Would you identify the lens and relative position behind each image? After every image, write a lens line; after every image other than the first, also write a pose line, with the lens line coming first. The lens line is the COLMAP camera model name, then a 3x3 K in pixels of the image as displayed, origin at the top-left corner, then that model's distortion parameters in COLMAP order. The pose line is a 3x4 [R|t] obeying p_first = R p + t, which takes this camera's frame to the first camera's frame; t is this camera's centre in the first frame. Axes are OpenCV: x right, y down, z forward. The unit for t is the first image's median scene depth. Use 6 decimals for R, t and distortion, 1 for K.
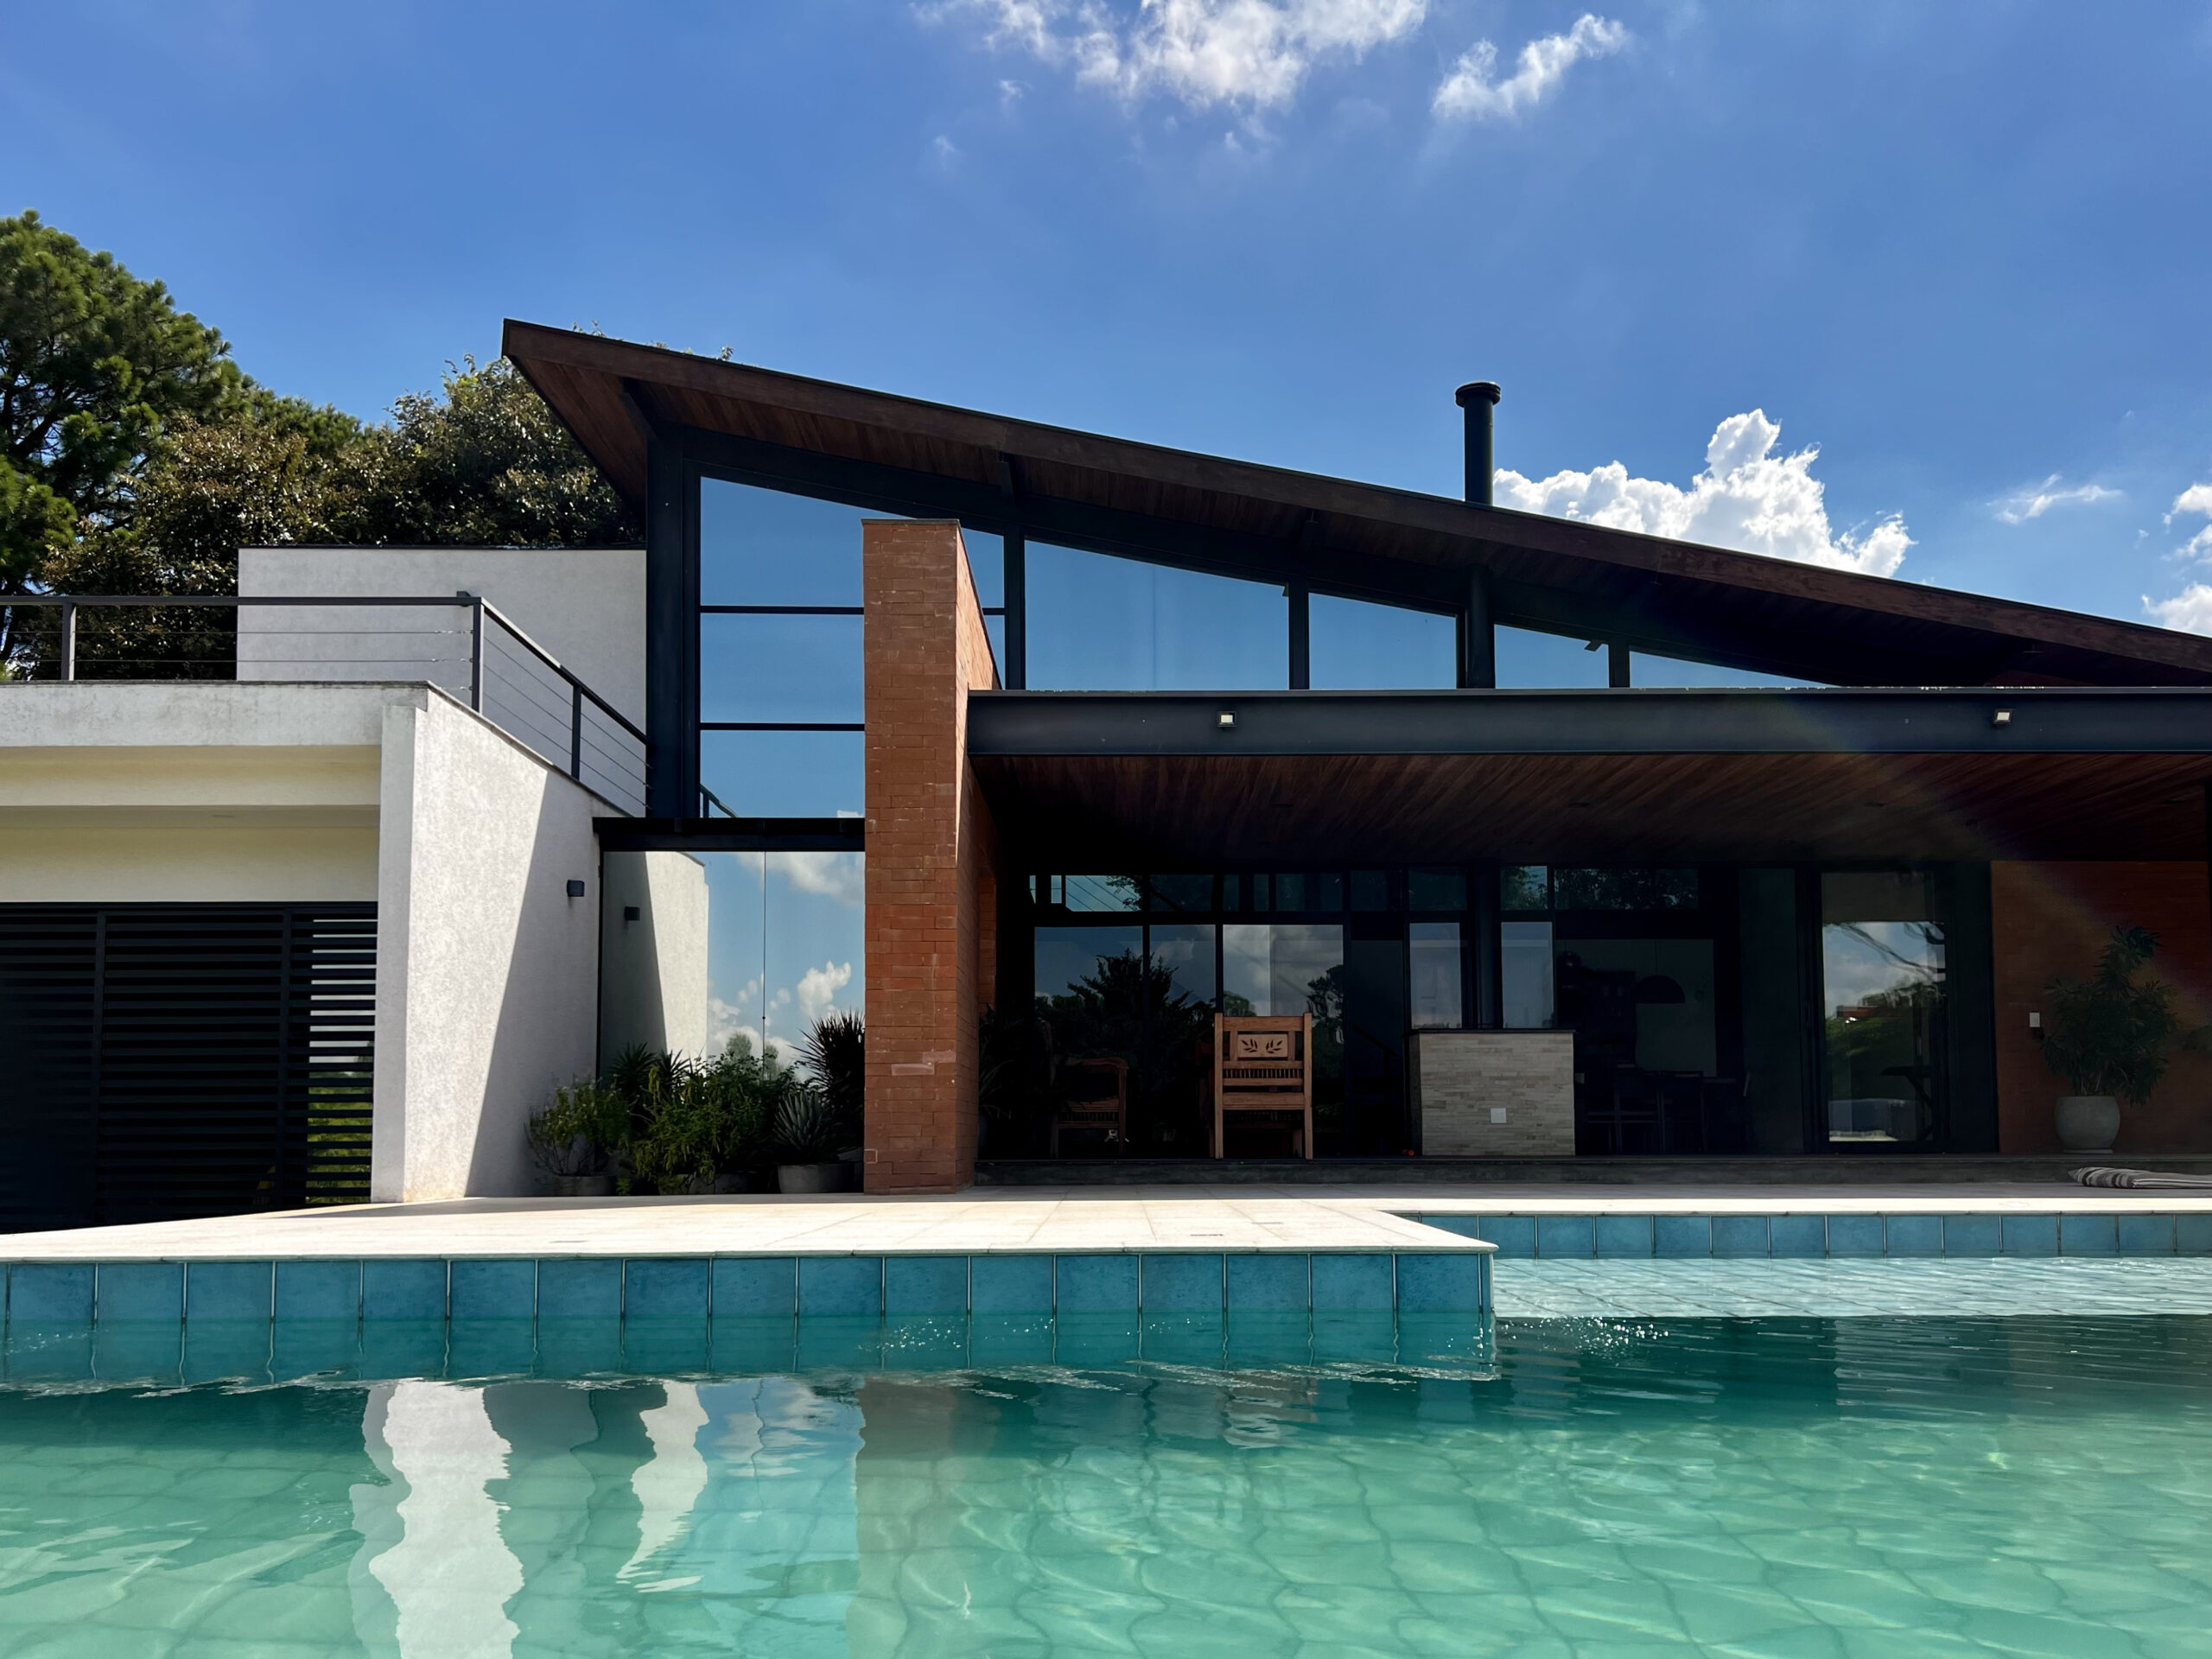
lens RADIAL K [[1735.3, 0, 1107.8], [0, 1735.3, 959.6], [0, 0, 1]] dist [0.139140, -0.155138]
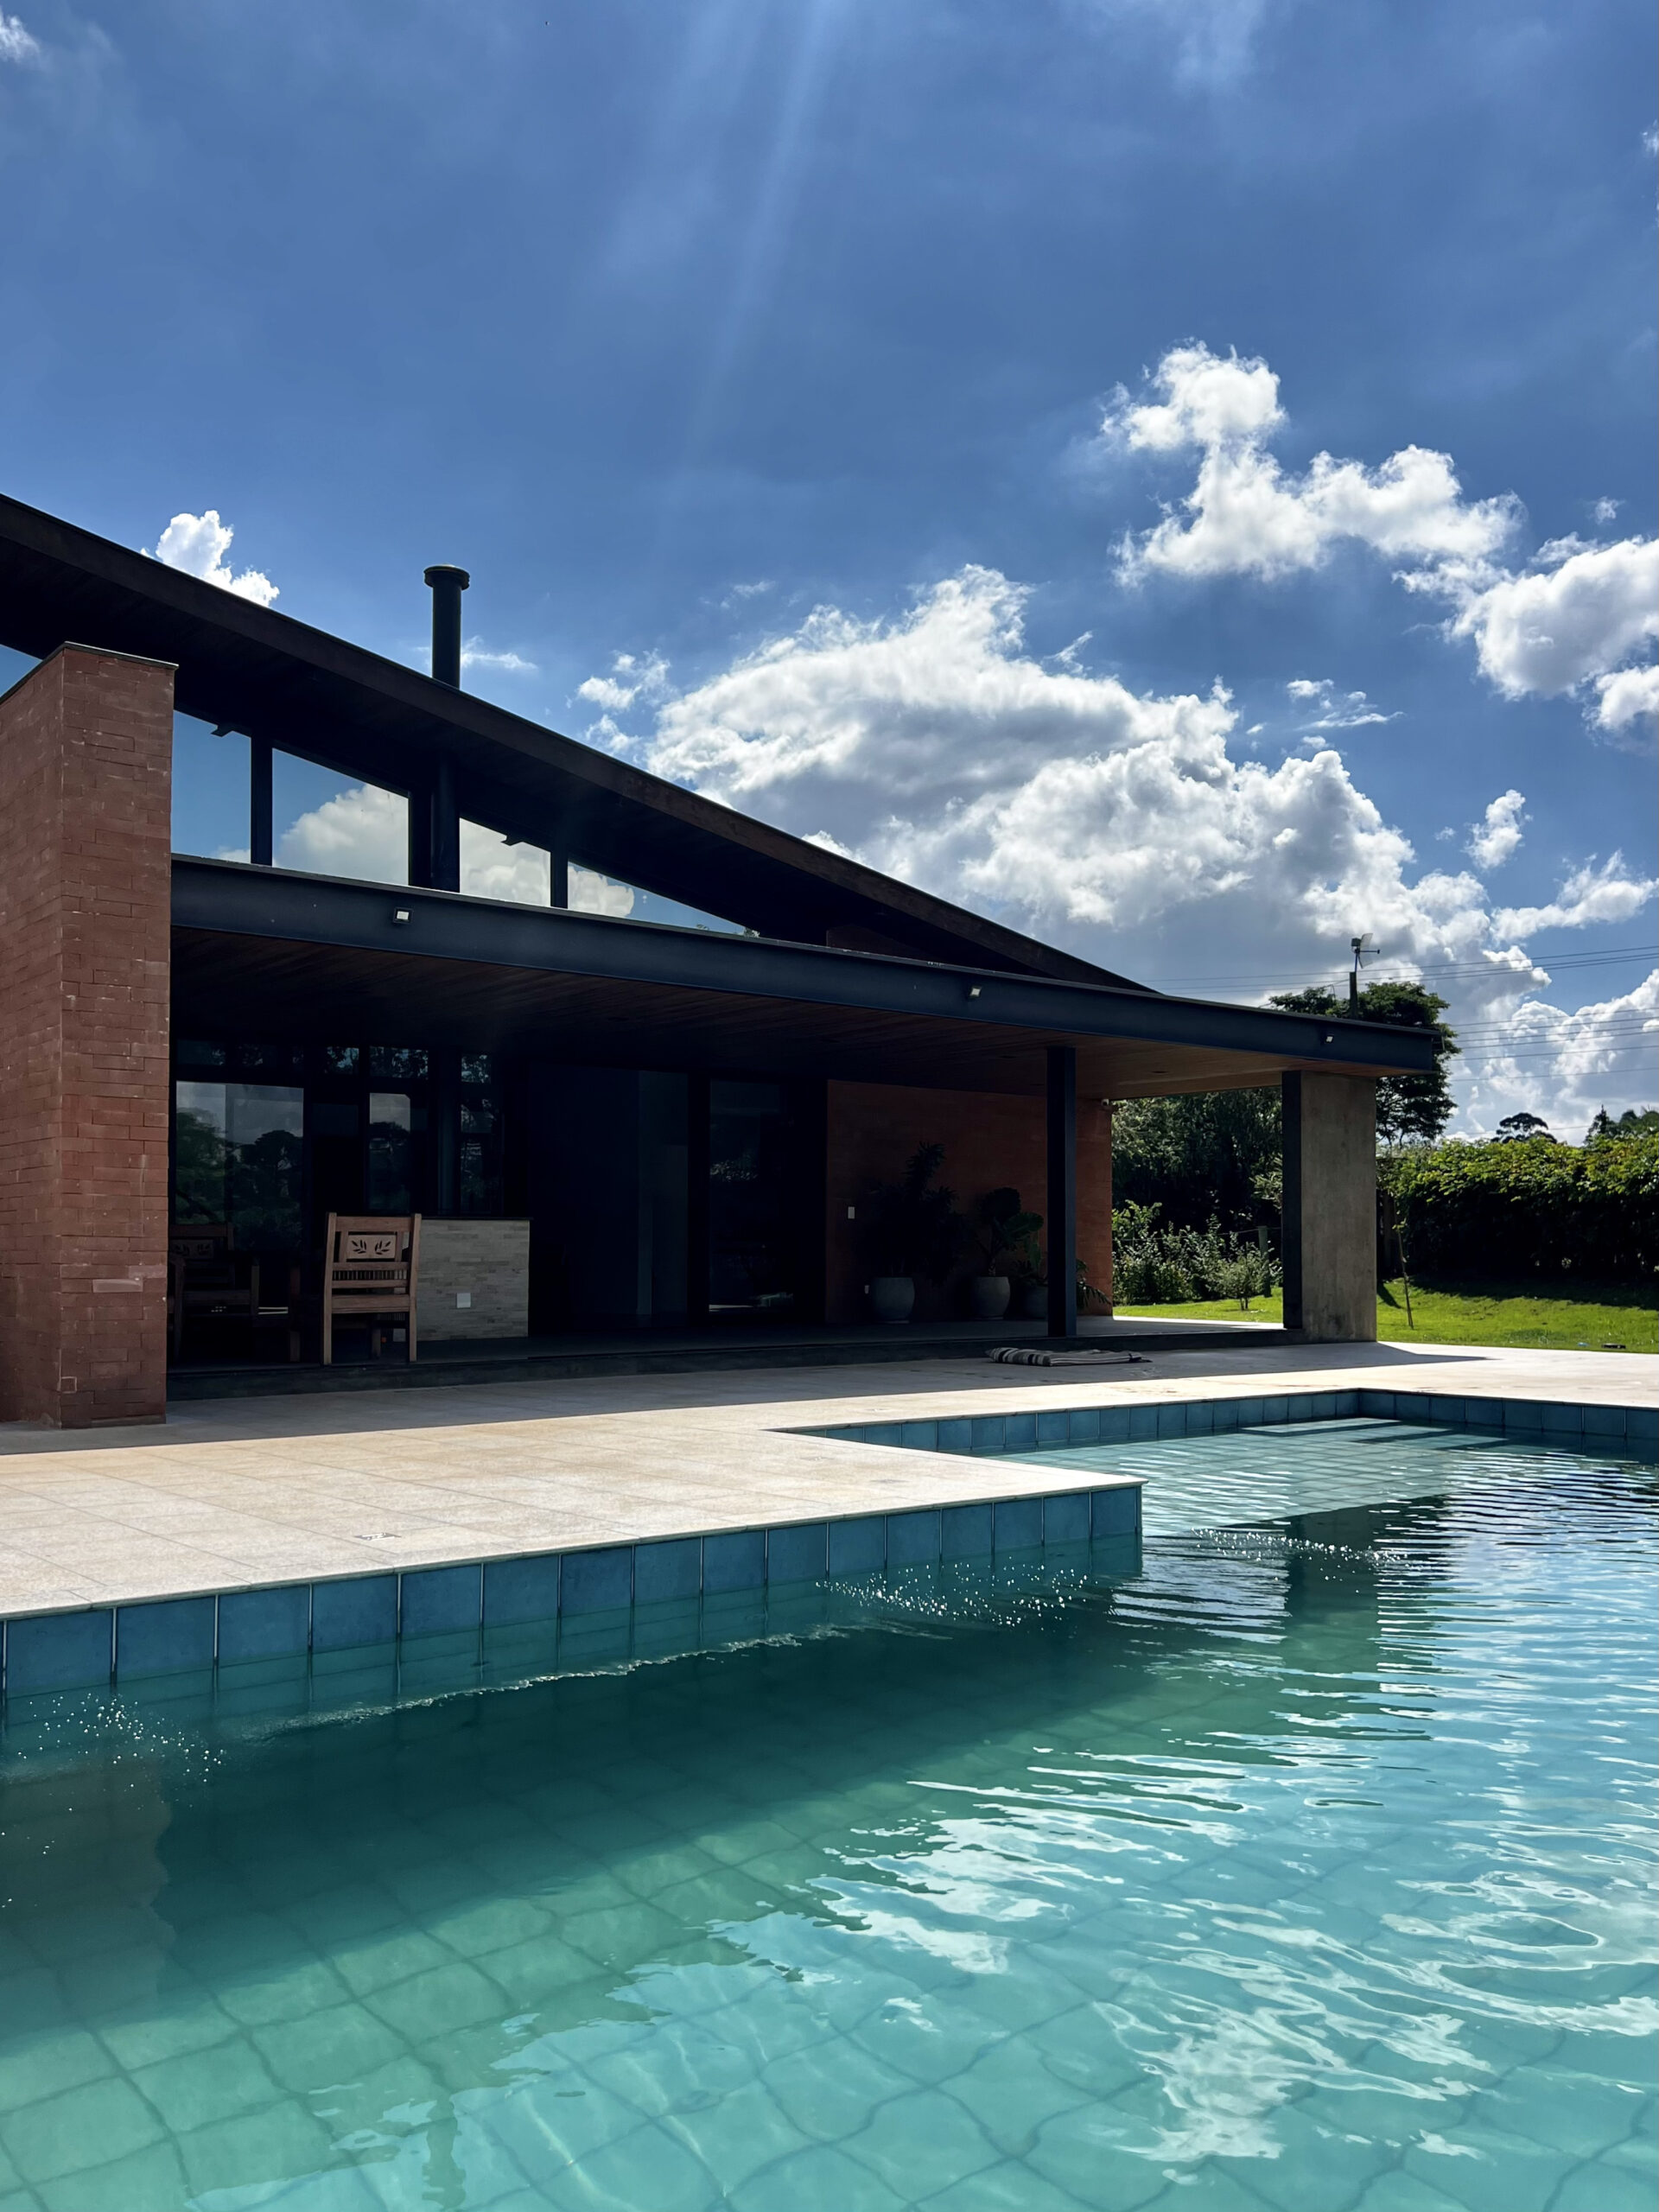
lens RADIAL K [[1818.2, 0, 830.0], [0, 1818.2, 1184.6], [0, 0, 1]] dist [-0.008309, -0.009209]
pose [[0.778713, 0.026849, 0.626806, -0.348514], [-0.062566, 0.997427, 0.035004, -0.036373], [-0.624253, -0.066475, 0.778389, 0.052770]]
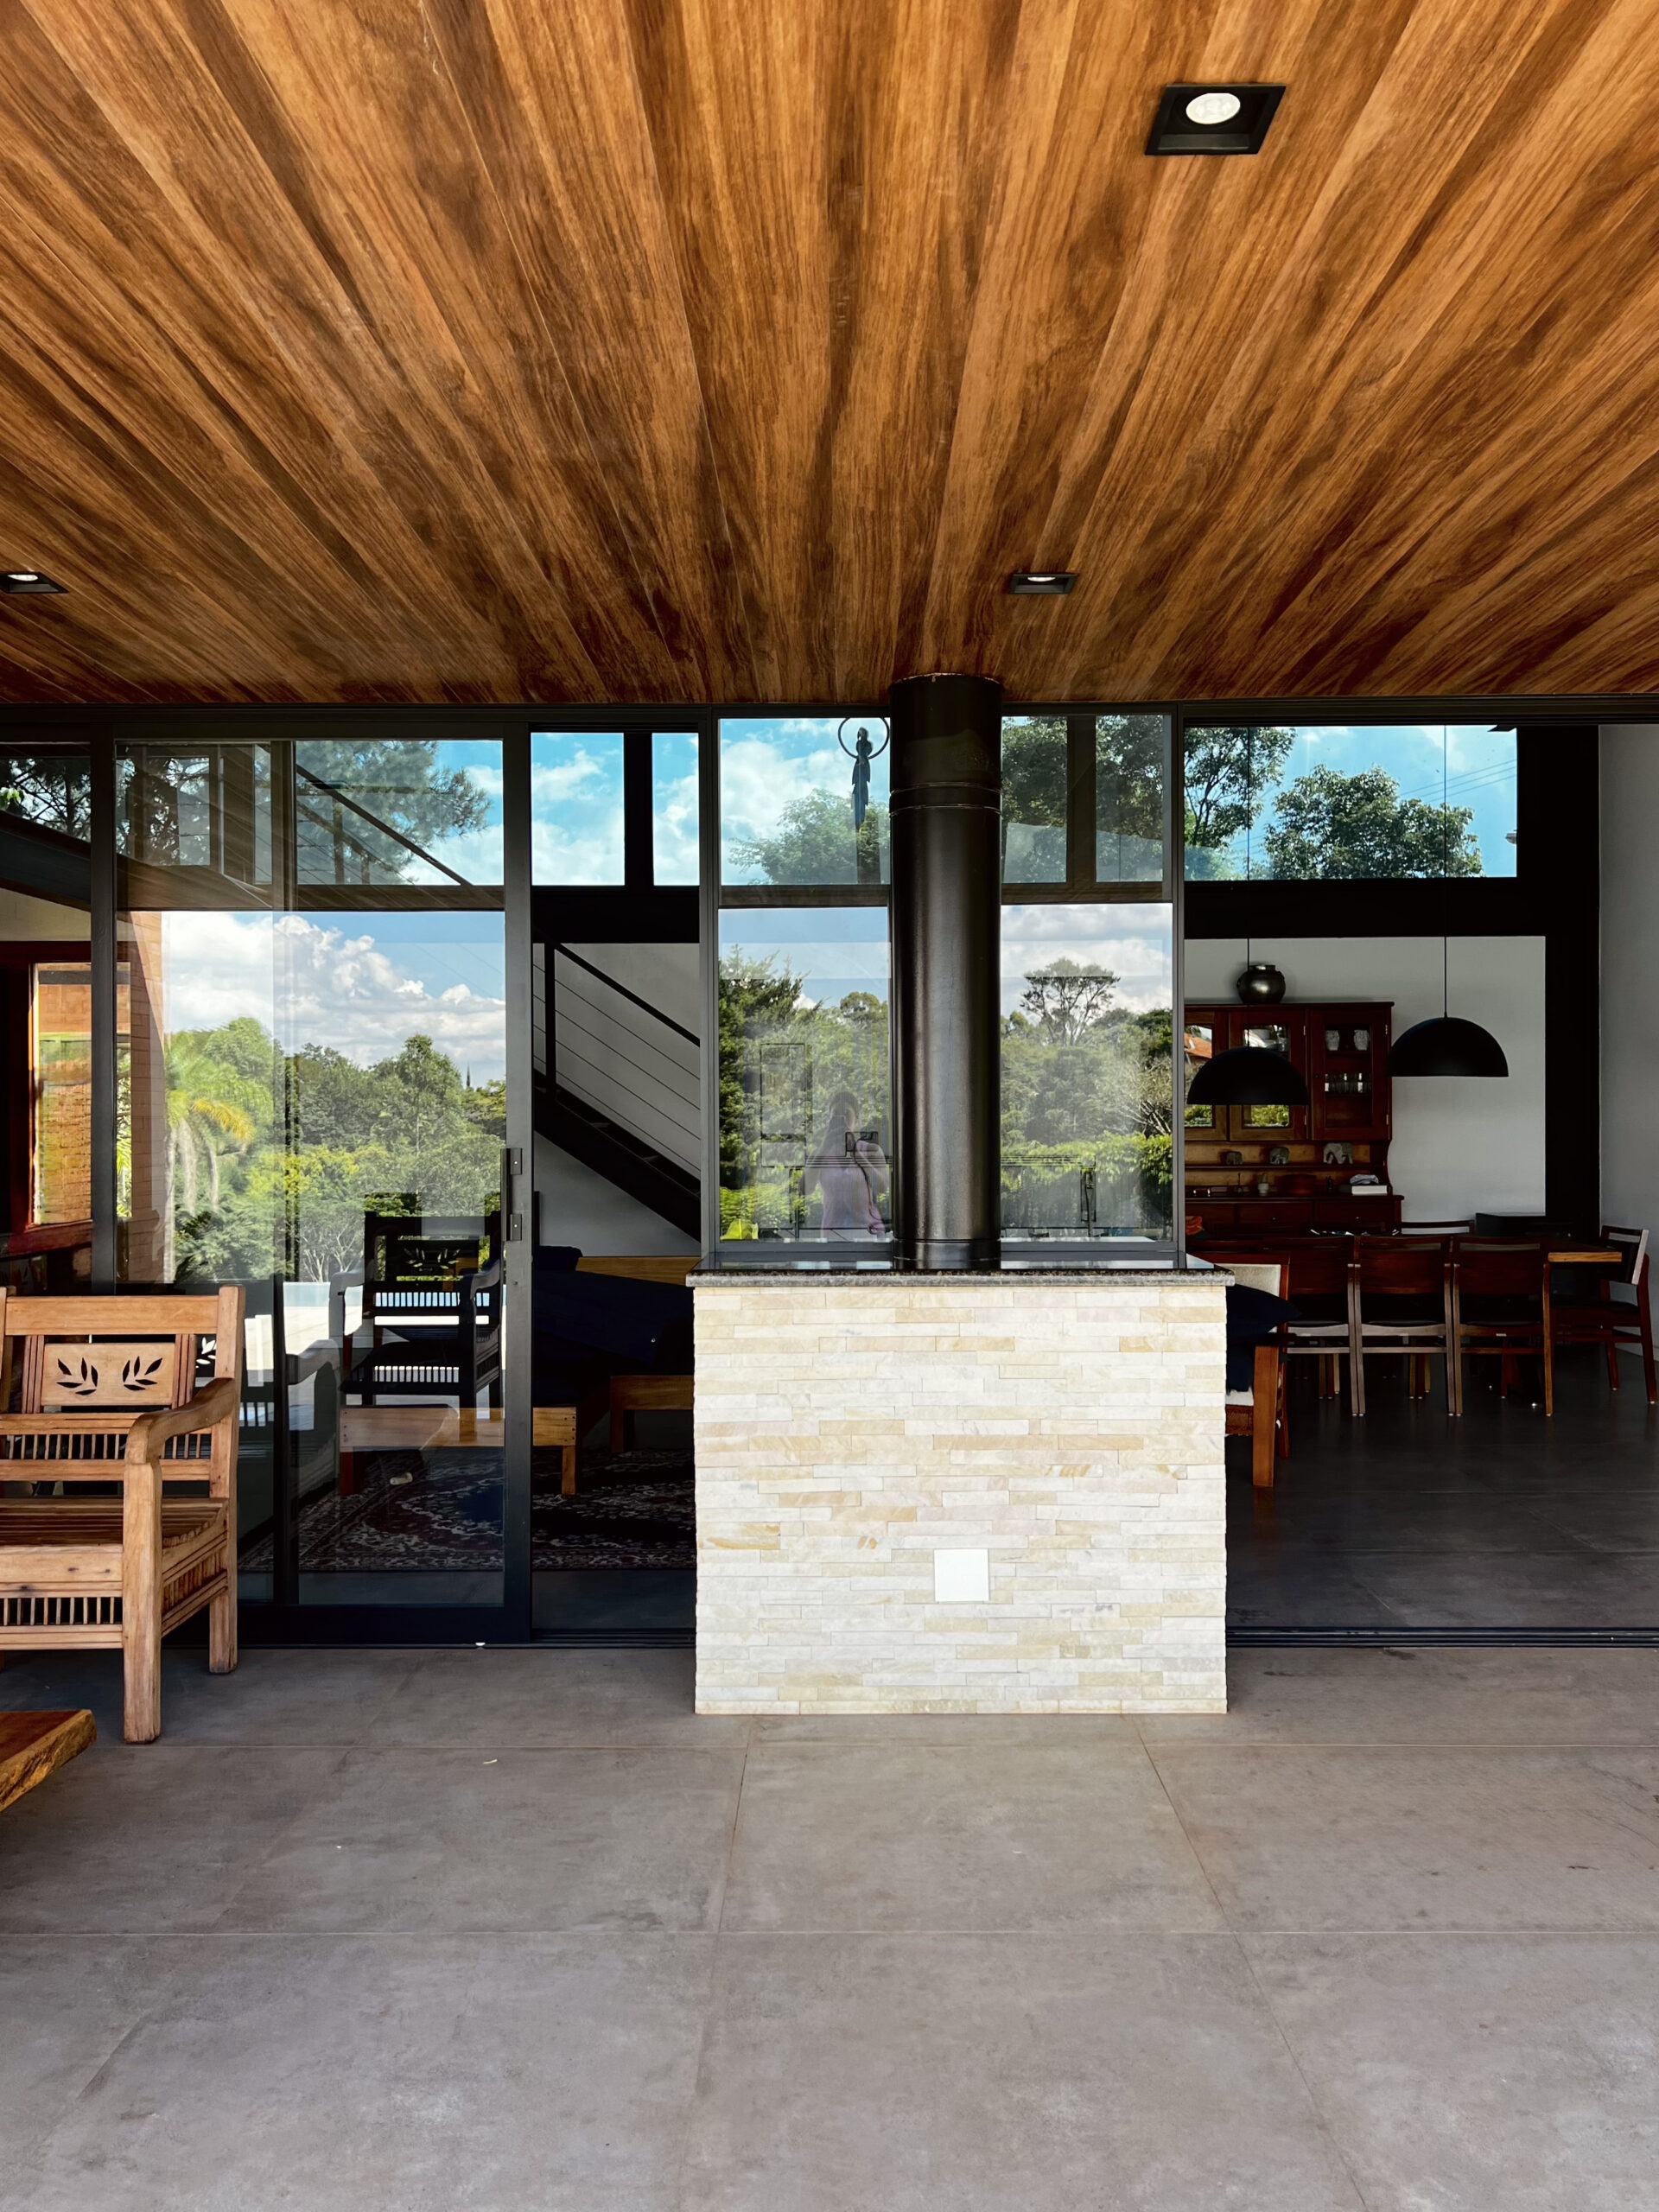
lens RADIAL K [[1678.9, 0, 831.9], [0, 1678.9, 1114.8], [0, 0, 1]] dist [0.047393, -0.019774]
pose [[0.999943, -0.006727, -0.008296, 0.256881], [0.007486, 0.995437, 0.095128, -0.014394], [0.007618, -0.095184, 0.995431, 0.919208]]
